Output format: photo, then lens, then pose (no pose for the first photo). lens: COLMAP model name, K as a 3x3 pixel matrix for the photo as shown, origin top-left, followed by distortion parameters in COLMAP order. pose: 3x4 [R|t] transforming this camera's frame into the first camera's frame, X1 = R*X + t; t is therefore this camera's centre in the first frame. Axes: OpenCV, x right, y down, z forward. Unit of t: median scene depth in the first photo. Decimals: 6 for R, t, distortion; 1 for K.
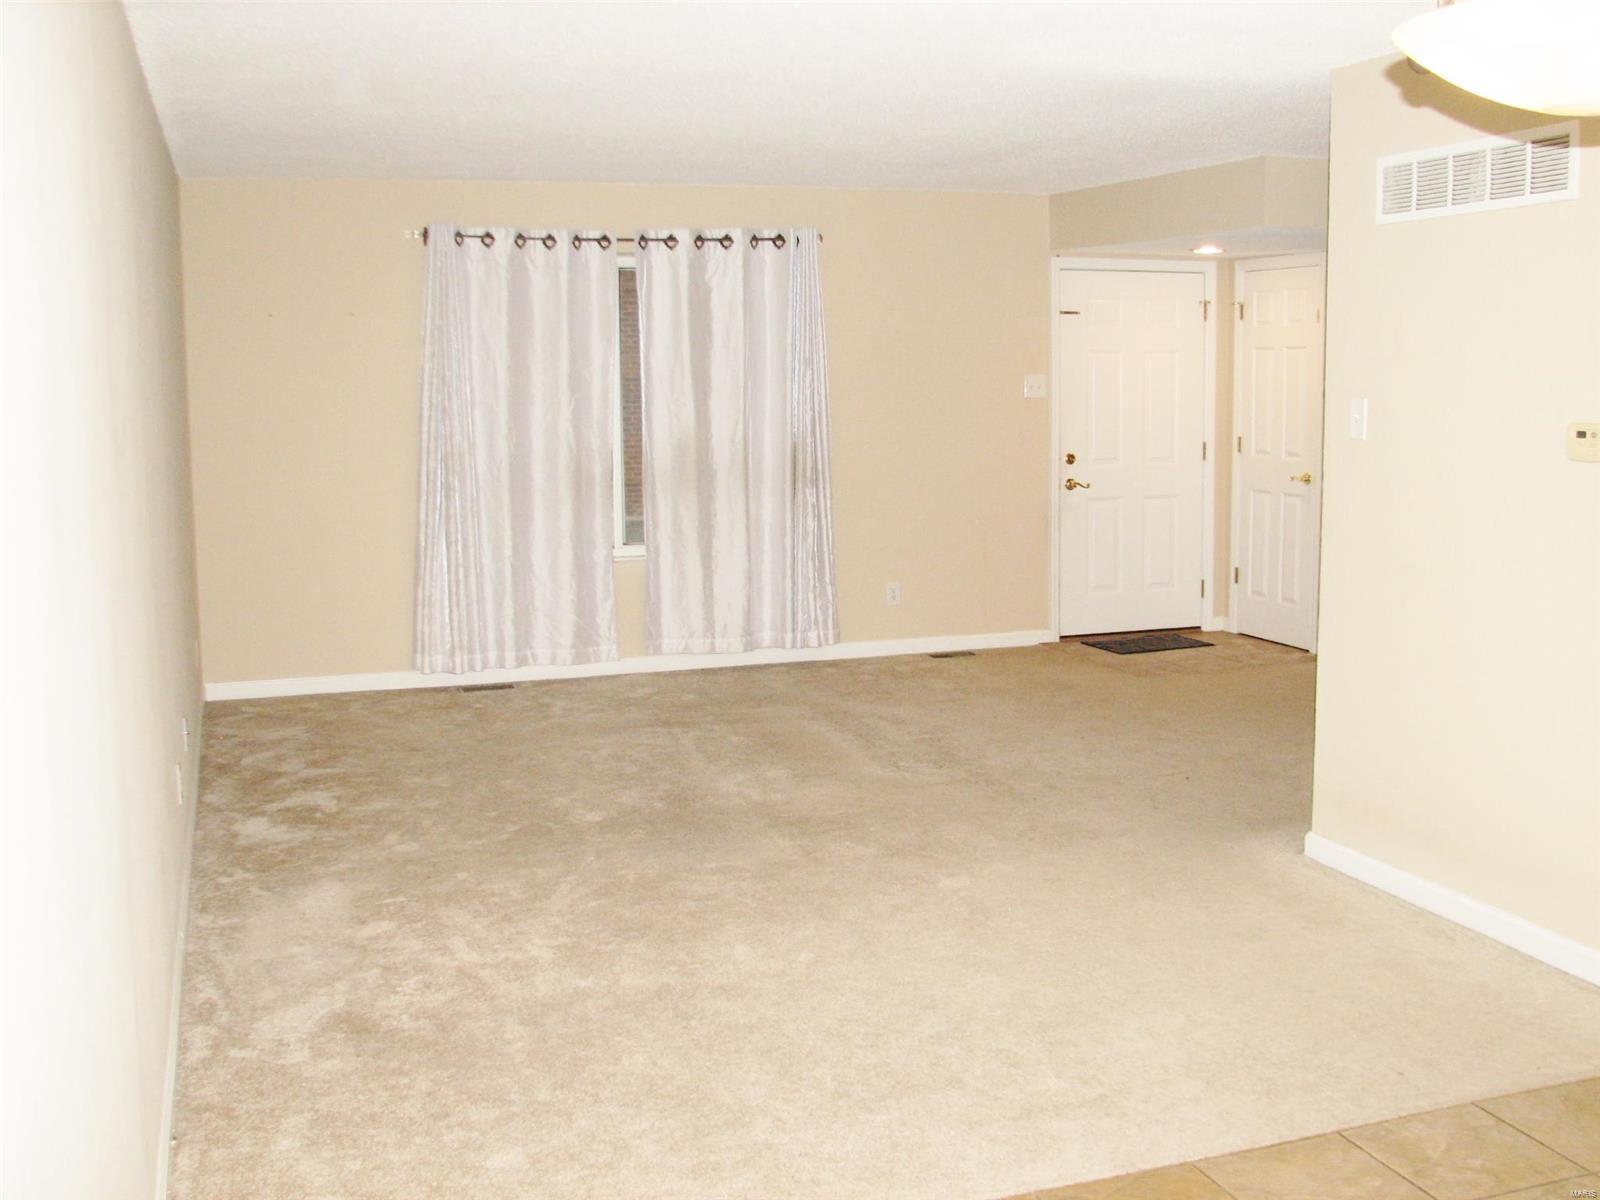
lens RADIAL K [[1689.5, 0, 800.0], [0, 1689.5, 600.0], [0, 0, 1]] dist [-0.203479, 0.242264]
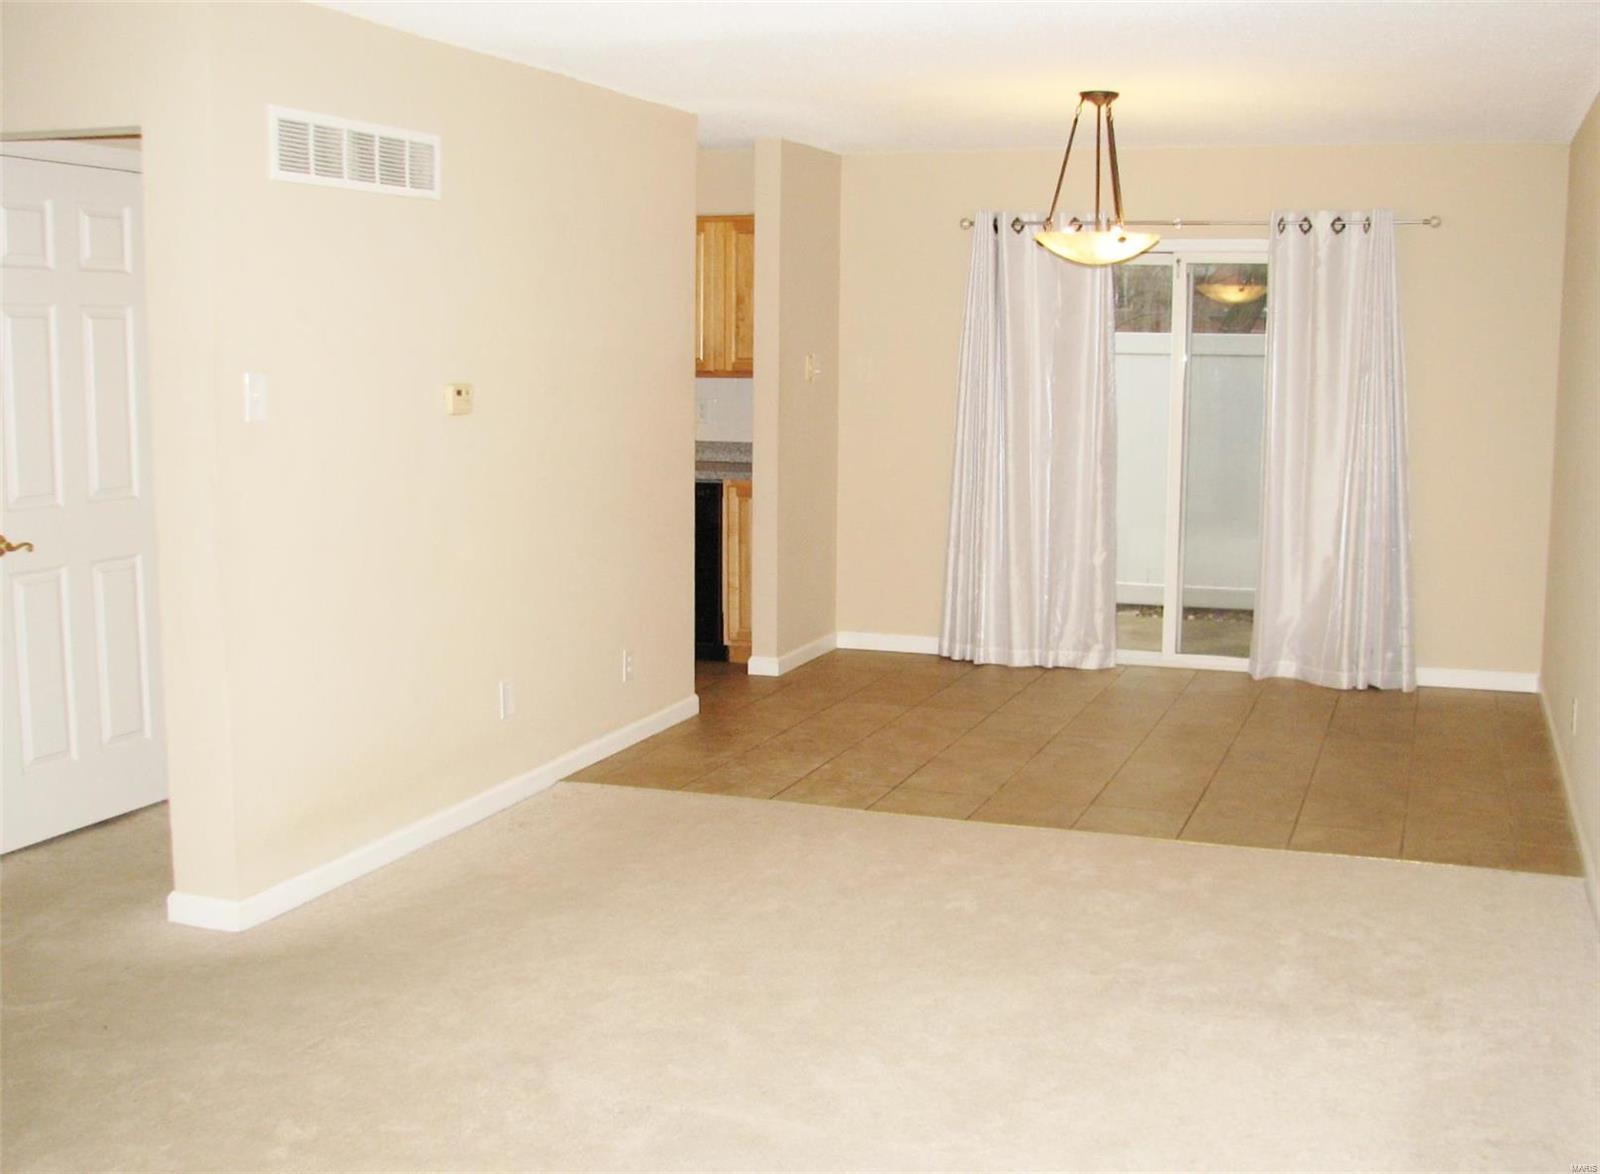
lens RADIAL K [[1797.2, 0, 800.0], [0, 1797.2, 587.0], [0, 0, 1]] dist [-0.121898, 0.000491]
pose [[-0.777778, -0.079281, 0.623519, -0.296886], [0.087216, 0.968803, 0.231977, -0.128207], [-0.622459, 0.234807, -0.746599, 0.964086]]
